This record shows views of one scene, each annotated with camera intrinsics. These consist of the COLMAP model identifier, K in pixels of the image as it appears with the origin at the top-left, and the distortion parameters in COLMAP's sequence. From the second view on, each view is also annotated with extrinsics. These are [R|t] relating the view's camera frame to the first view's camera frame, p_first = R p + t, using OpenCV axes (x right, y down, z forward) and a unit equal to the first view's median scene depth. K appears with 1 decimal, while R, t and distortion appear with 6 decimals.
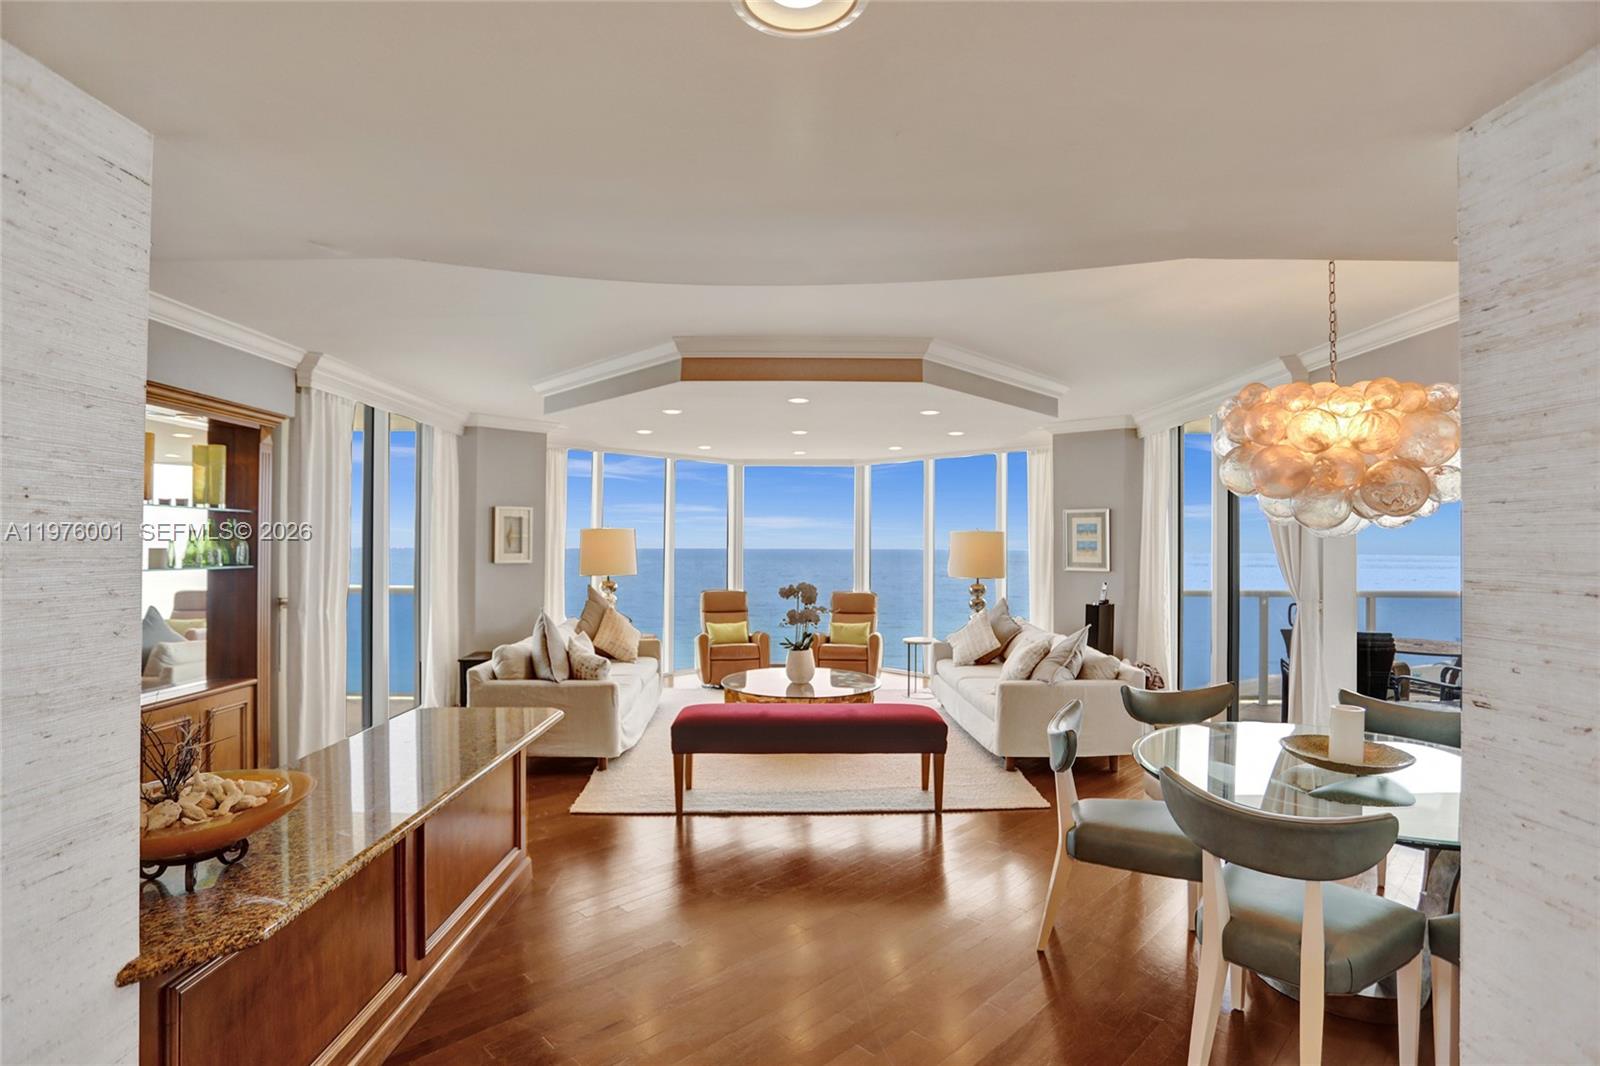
lens RADIAL K [[795.0, 0, 790.4], [0, 795.0, 541.3], [0, 0, 1]] dist [-0.068729, 0.023291]
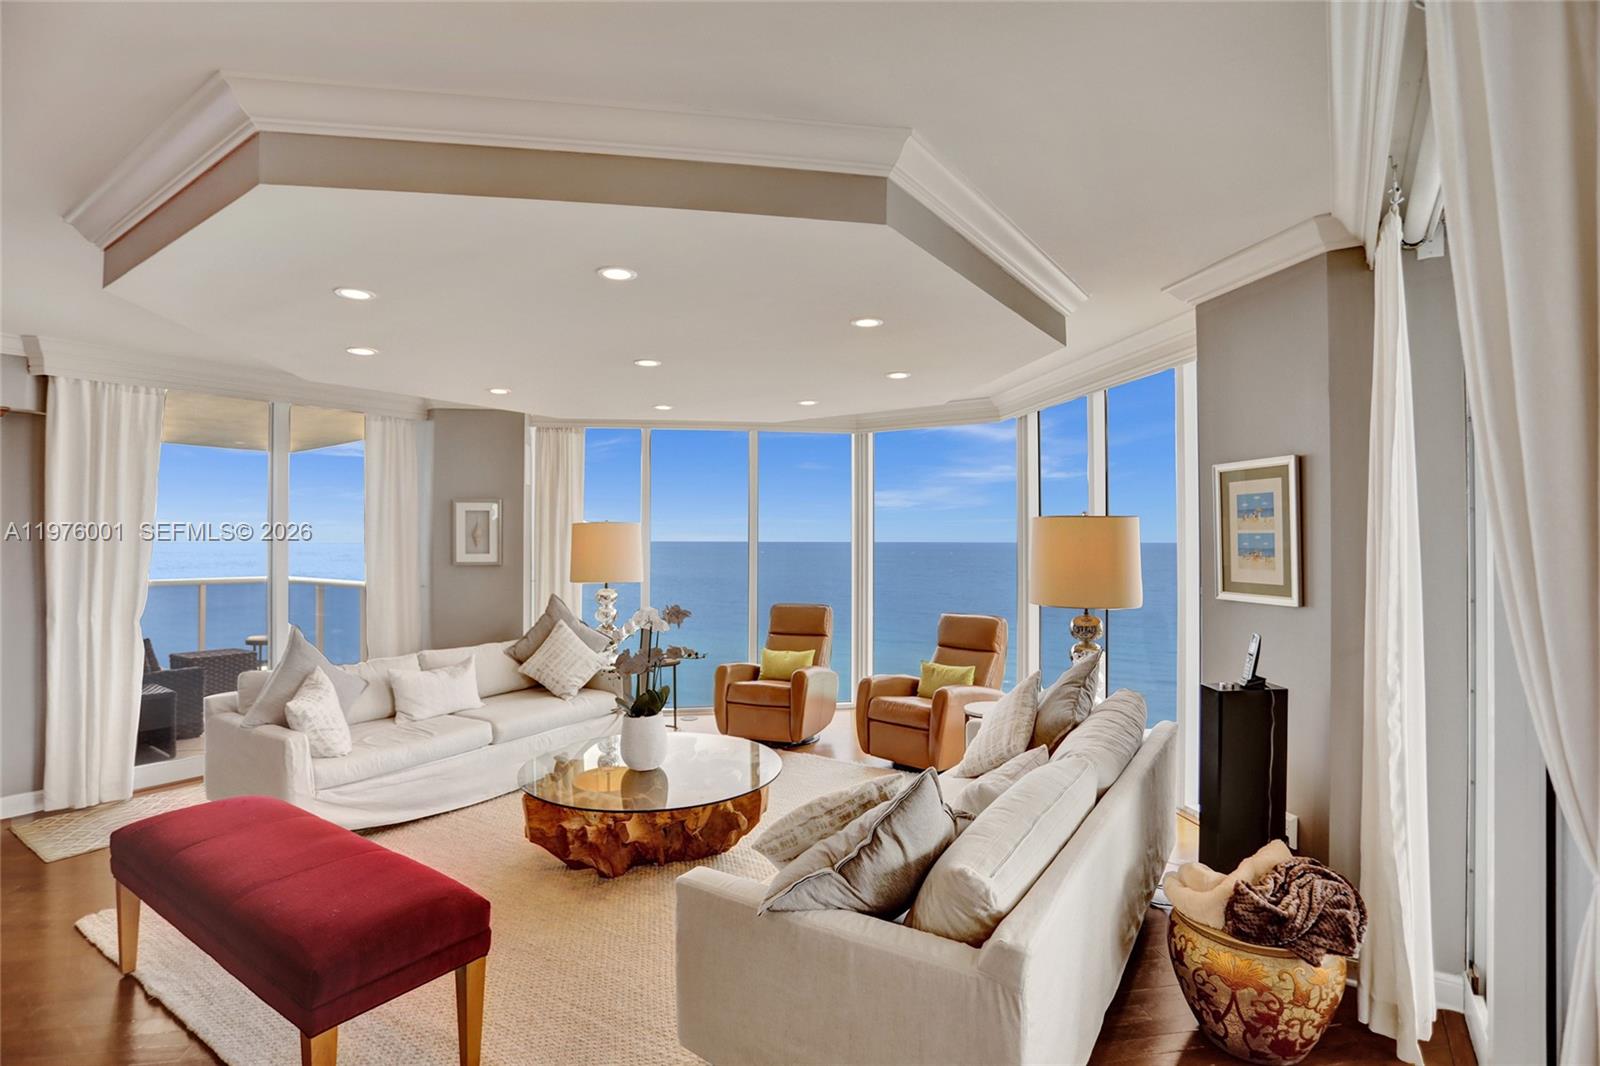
lens RADIAL K [[772.0, 0, 802.6], [0, 772.0, 538.1], [0, 0, 1]] dist [-0.041278, 0.000055]
pose [[0.828327, -0.006066, -0.560212, 0.421403], [0.005226, 0.999982, -0.003100, 0.002183], [0.560220, -0.000360, 0.828344, 0.535438]]
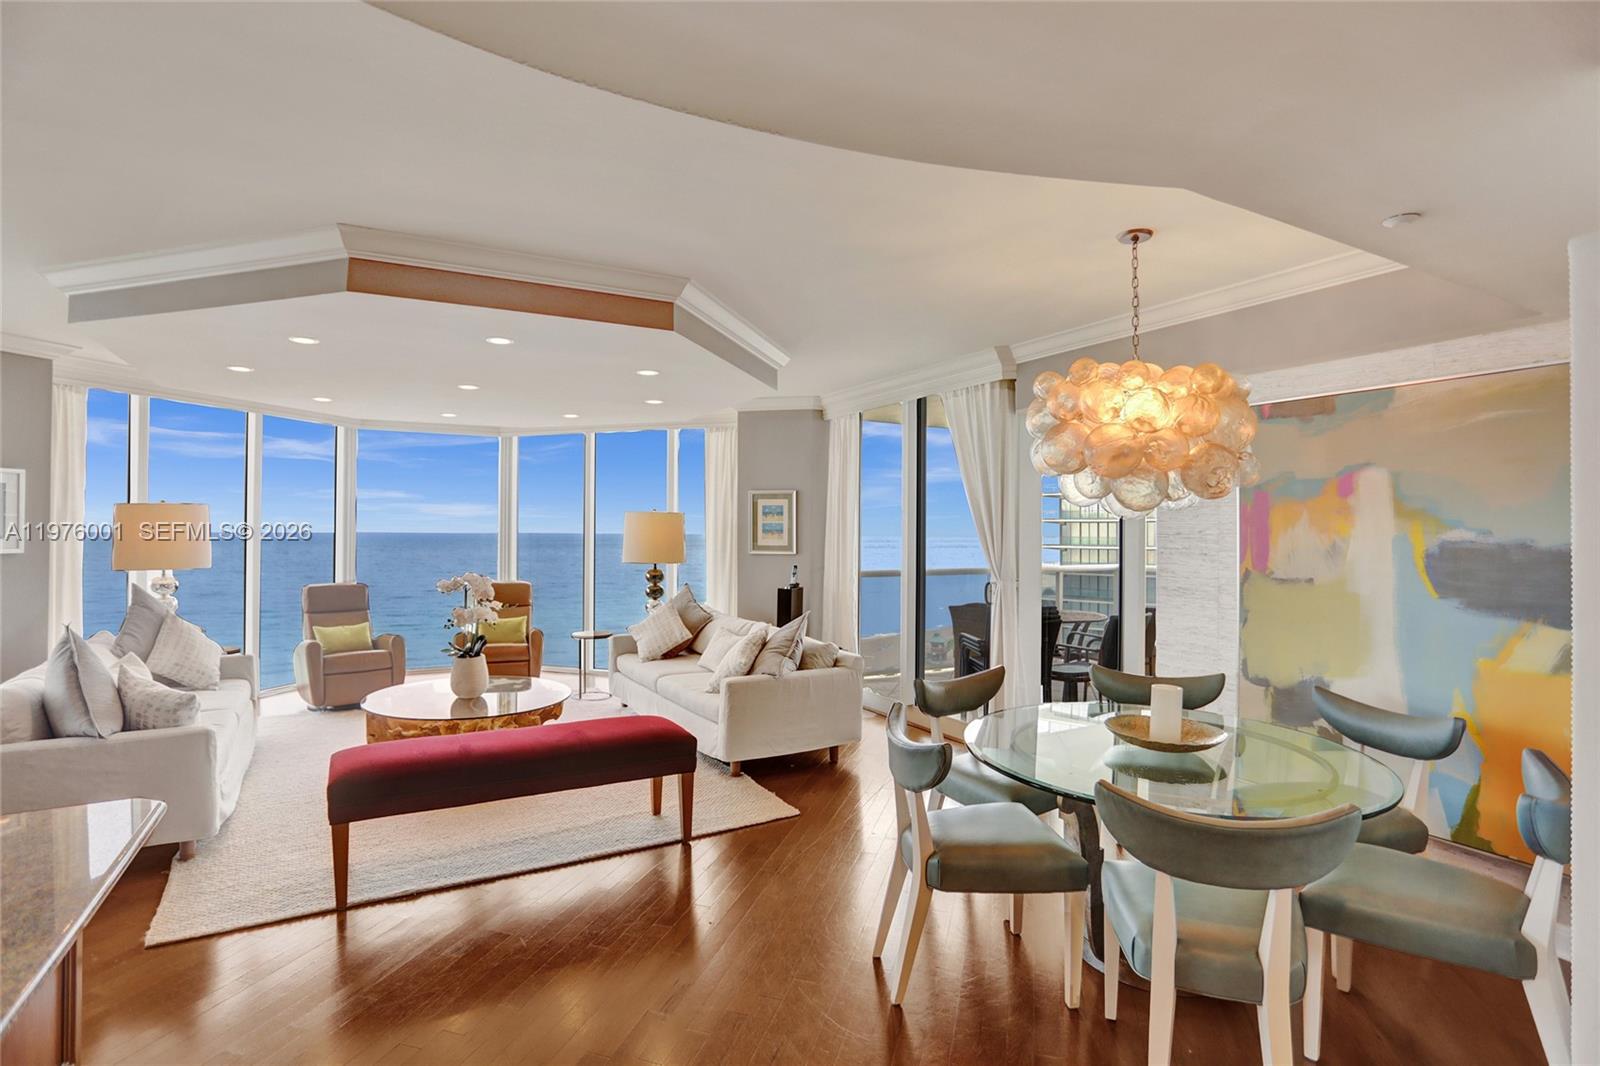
lens RADIAL K [[793.3, 0, 791.0], [0, 793.3, 531.6], [0, 0, 1]] dist [-0.066021, 0.032148]
pose [[0.875394, -0.000914, 0.483410, -0.080850], [-0.003646, 0.999957, 0.008492, 0.001519], [-0.483397, -0.009197, 0.875353, 0.136319]]
